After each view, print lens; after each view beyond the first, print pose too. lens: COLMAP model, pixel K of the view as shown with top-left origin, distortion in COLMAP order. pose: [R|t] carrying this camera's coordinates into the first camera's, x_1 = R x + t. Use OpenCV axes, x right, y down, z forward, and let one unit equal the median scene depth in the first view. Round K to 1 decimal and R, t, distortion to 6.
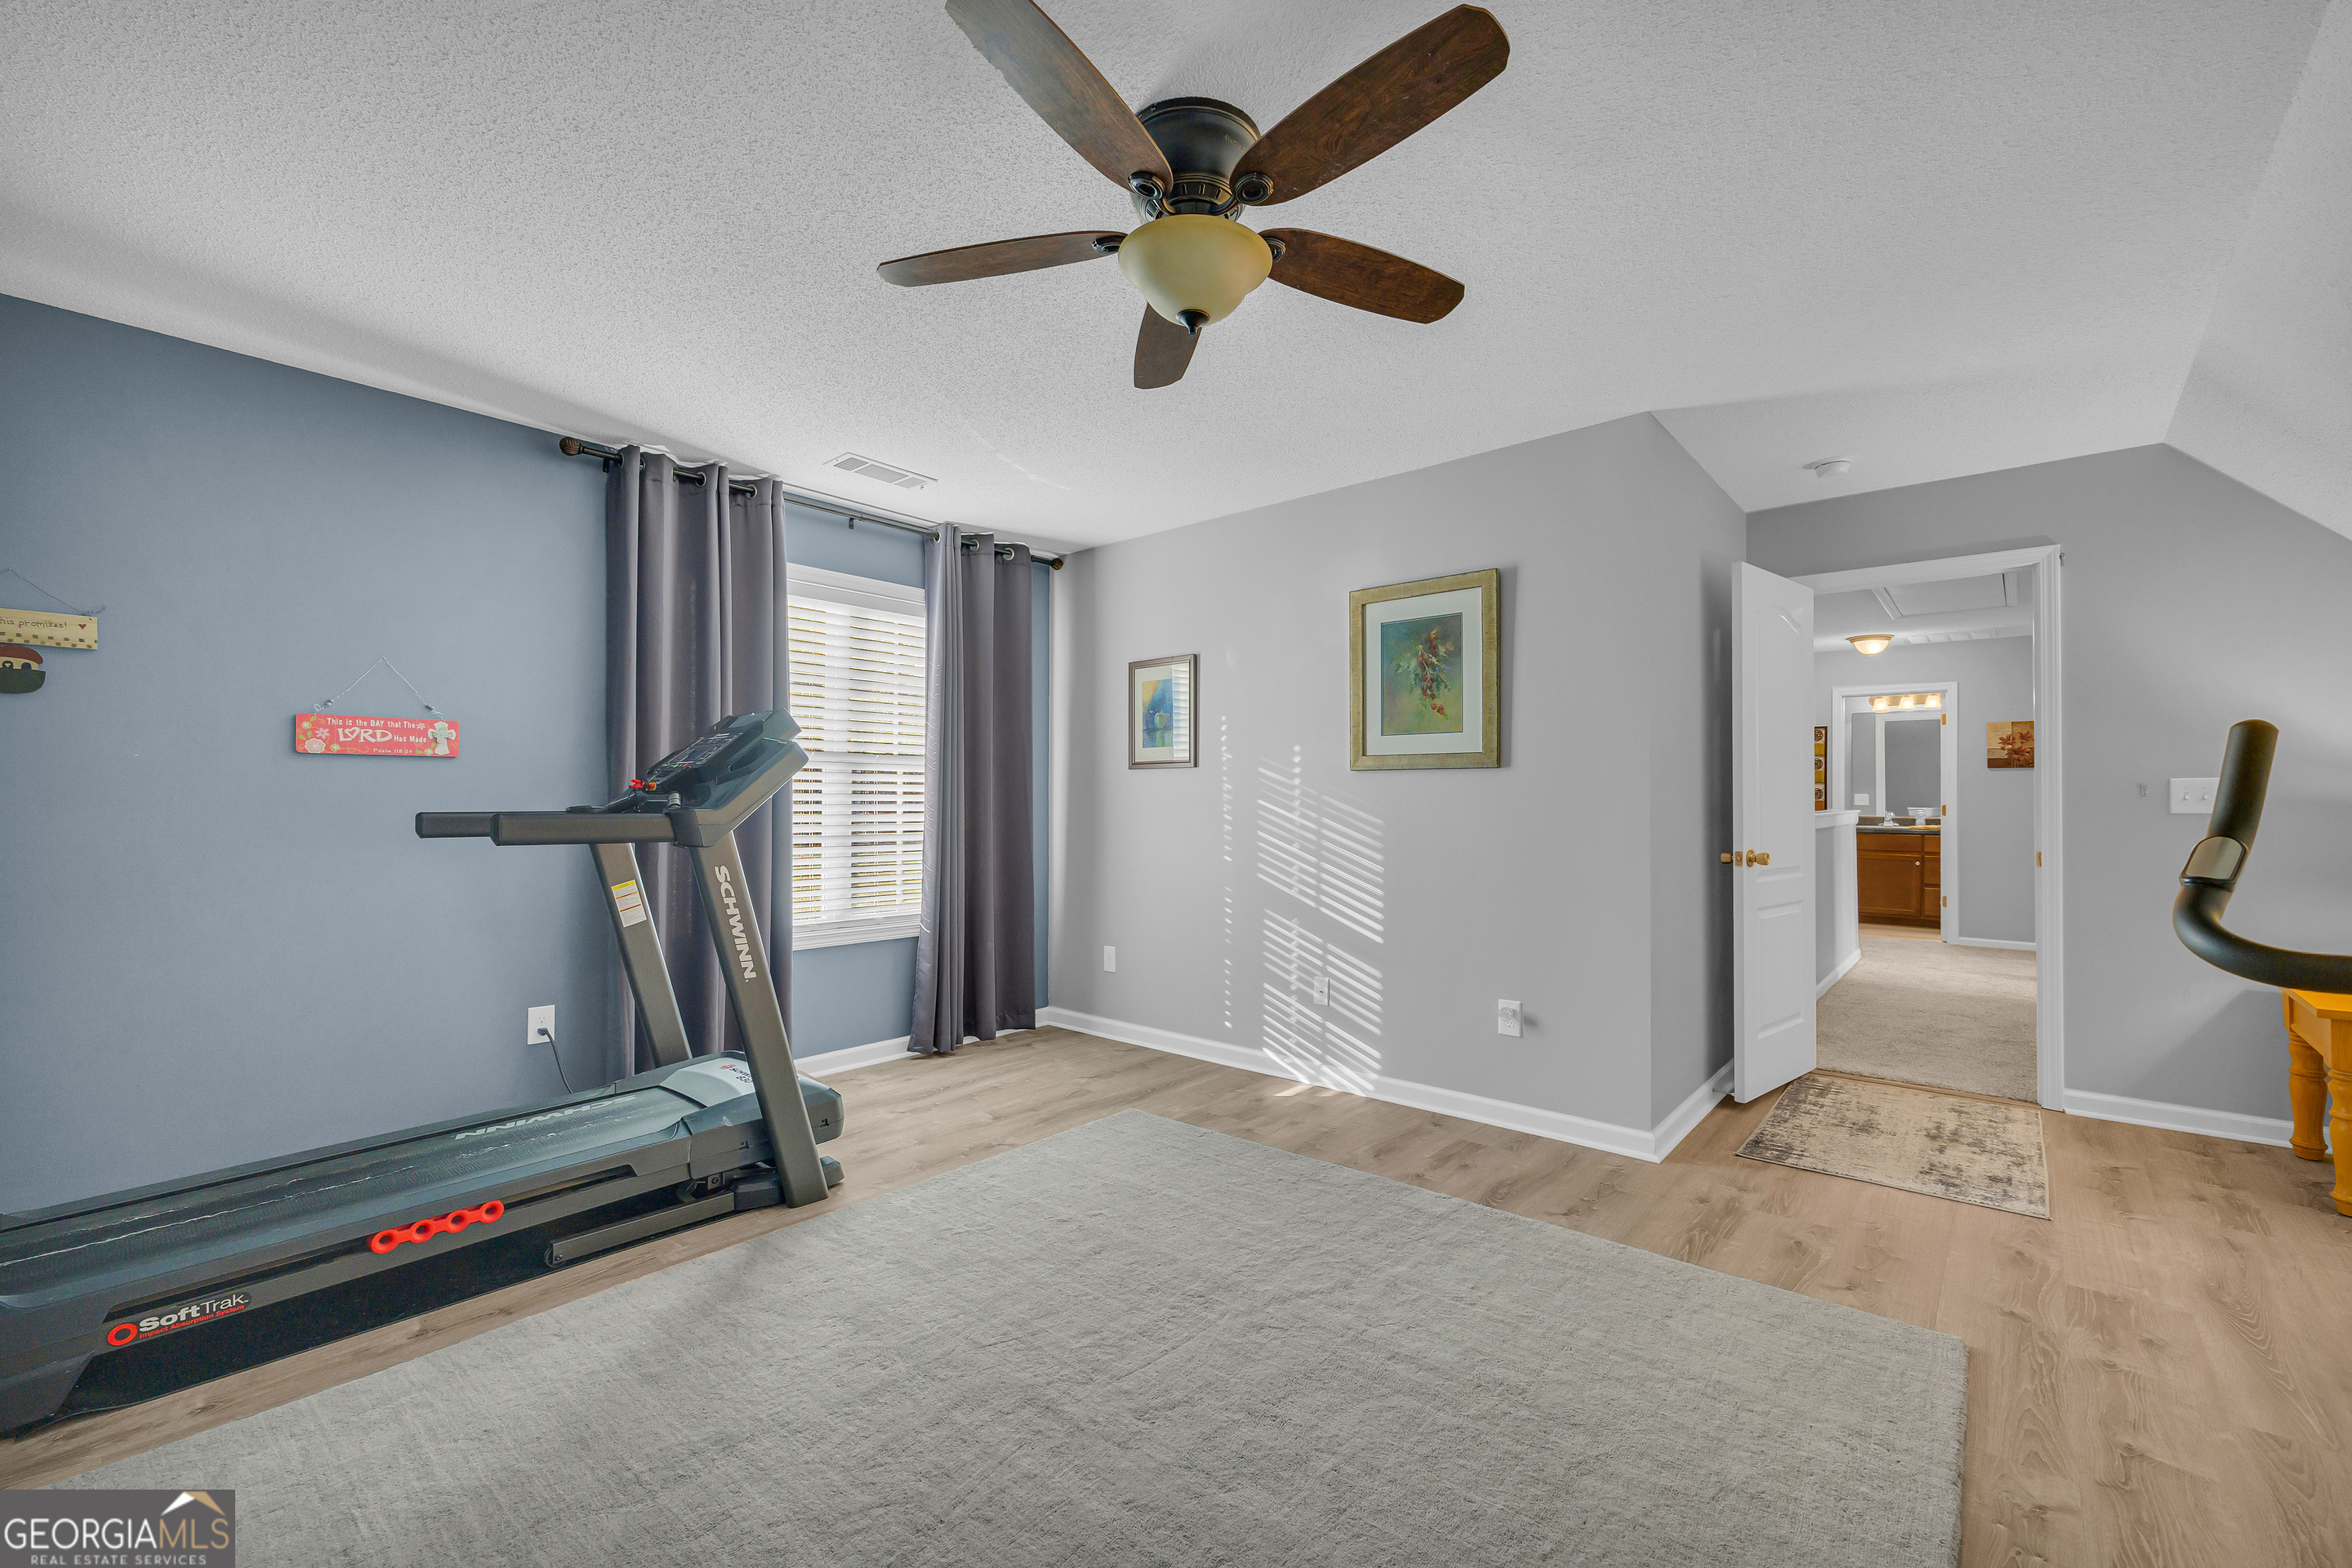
lens RADIAL K [[984.1, 0, 1169.8], [0, 984.1, 788.8], [0, 0, 1]] dist [0.004093, 0.000149]
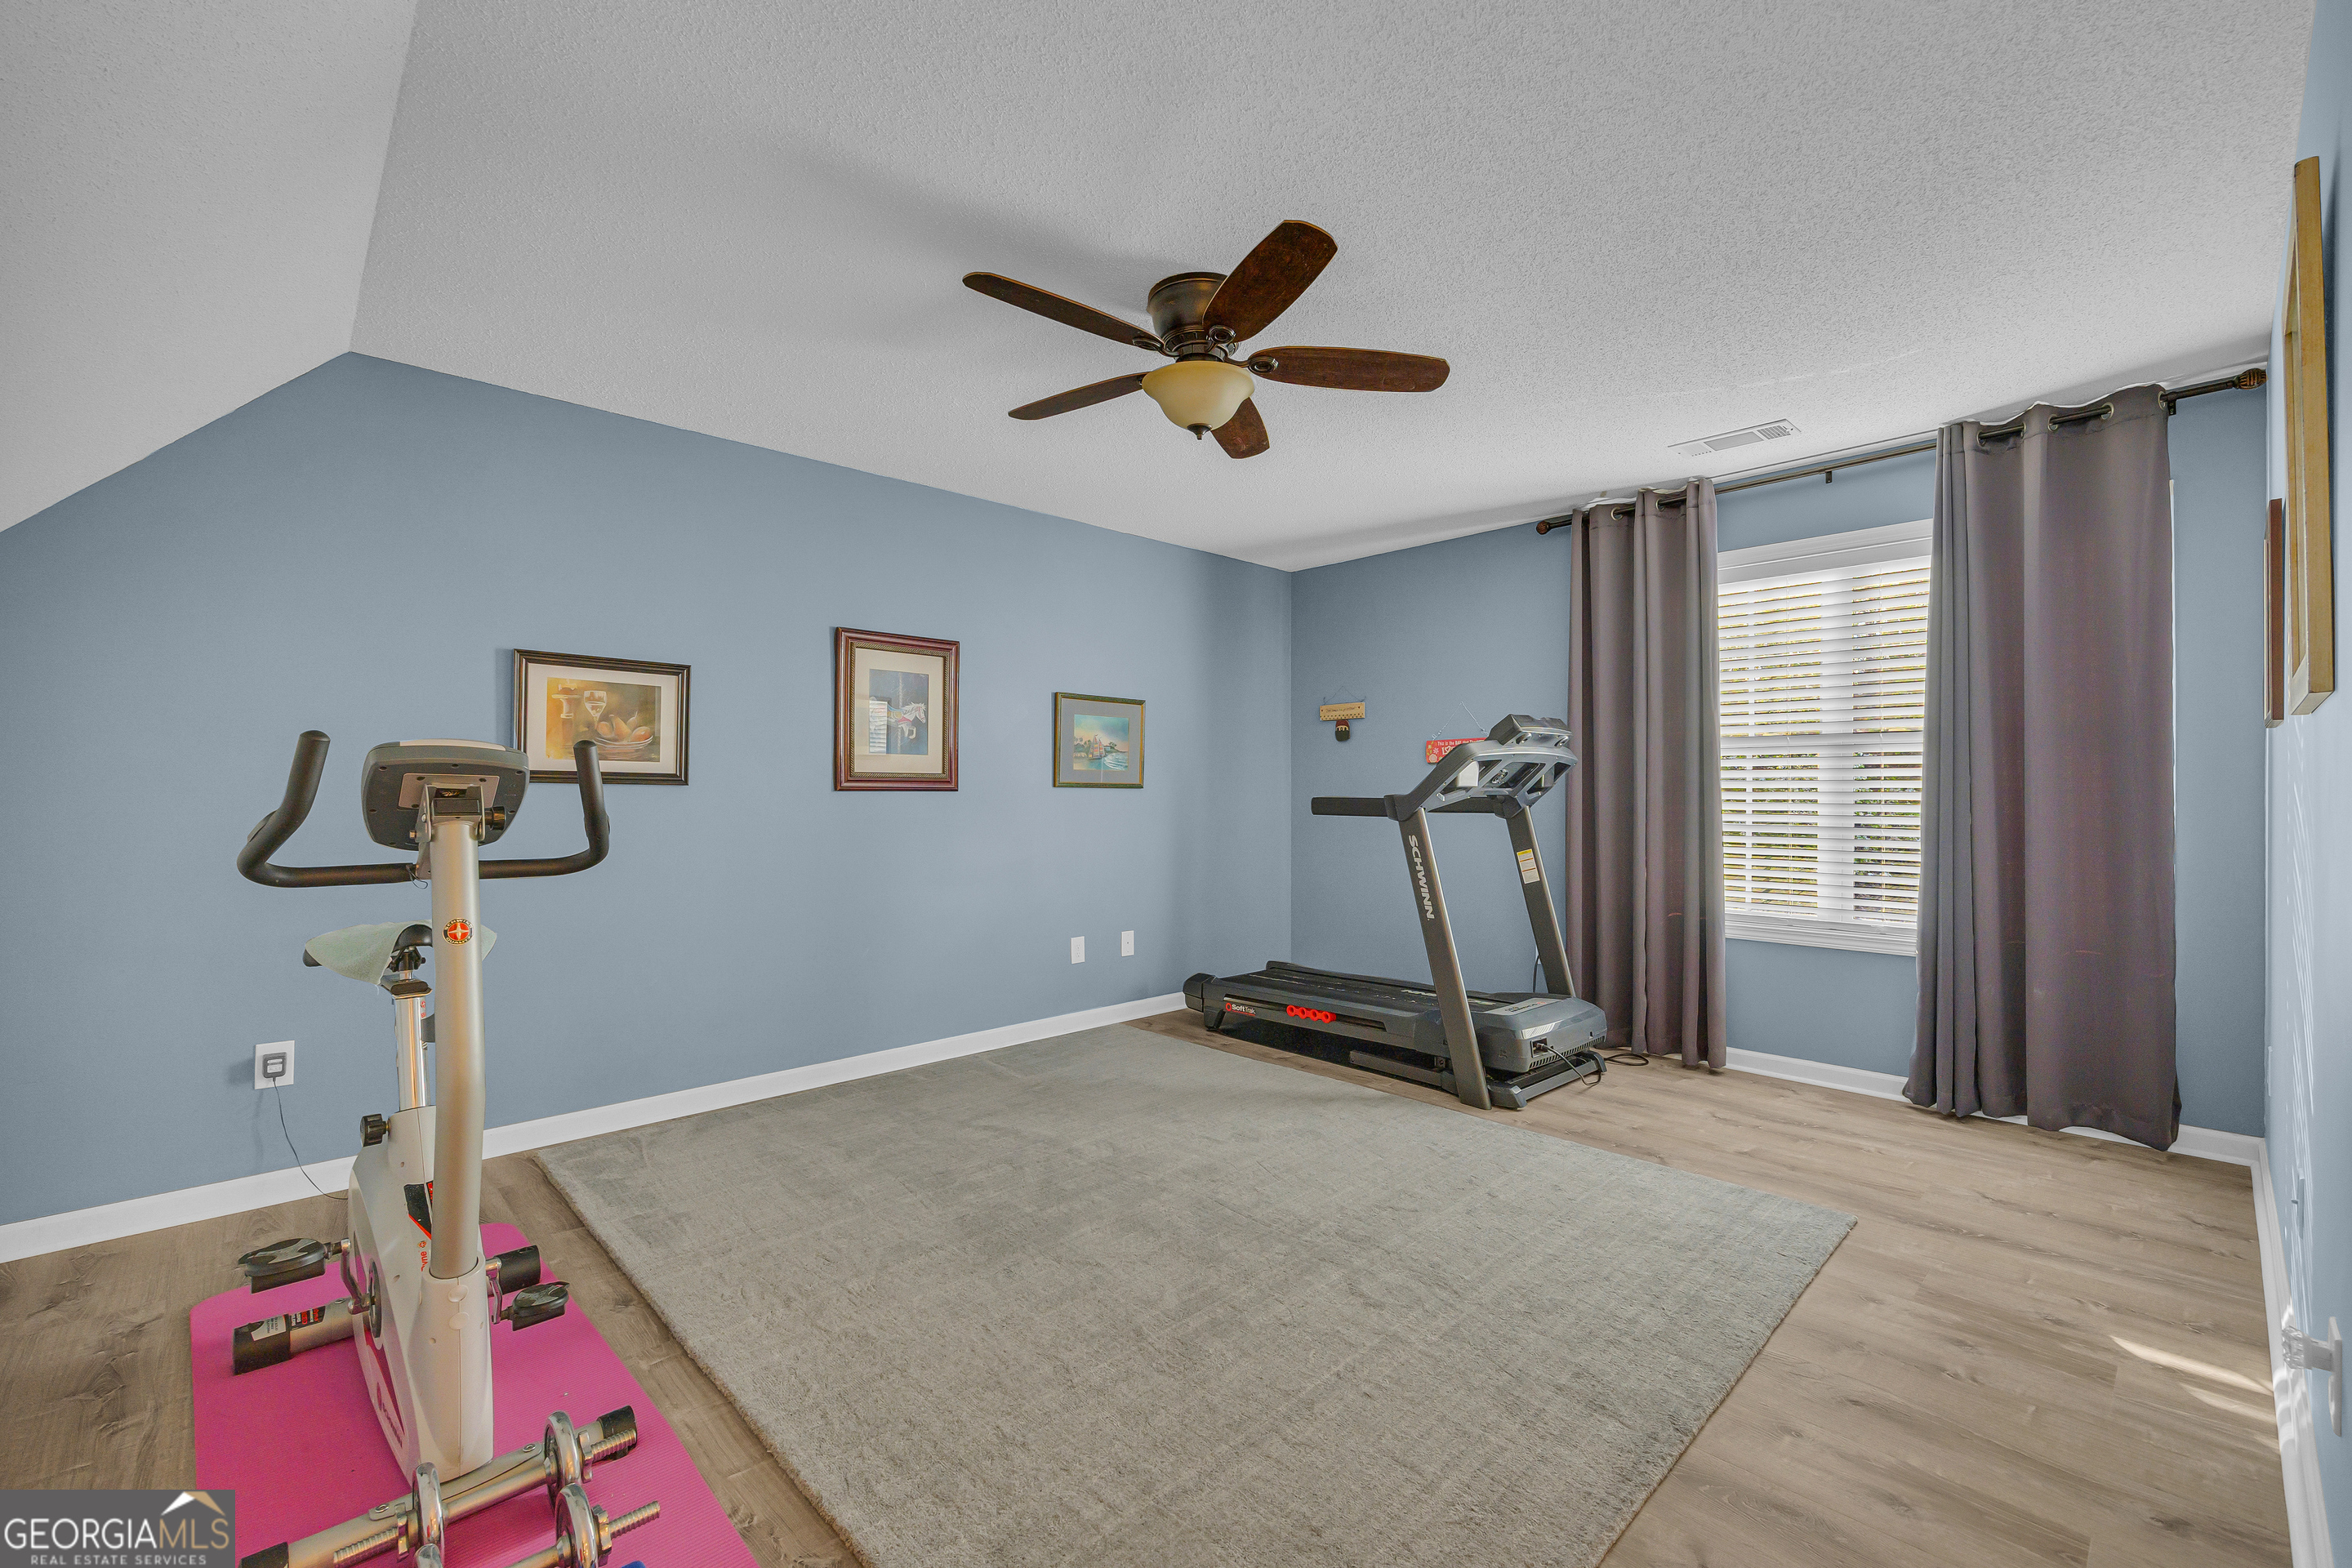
lens RADIAL K [[984.1, 0, 1194.0], [0, 984.1, 793.2], [0, 0, 1]] dist [0.004093, 0.000149]
pose [[-0.087340, 0.000847, -0.996178, 0.963175], [0.014738, 0.999891, -0.000442, 0.013692], [0.996070, -0.014720, -0.087343, 0.788305]]
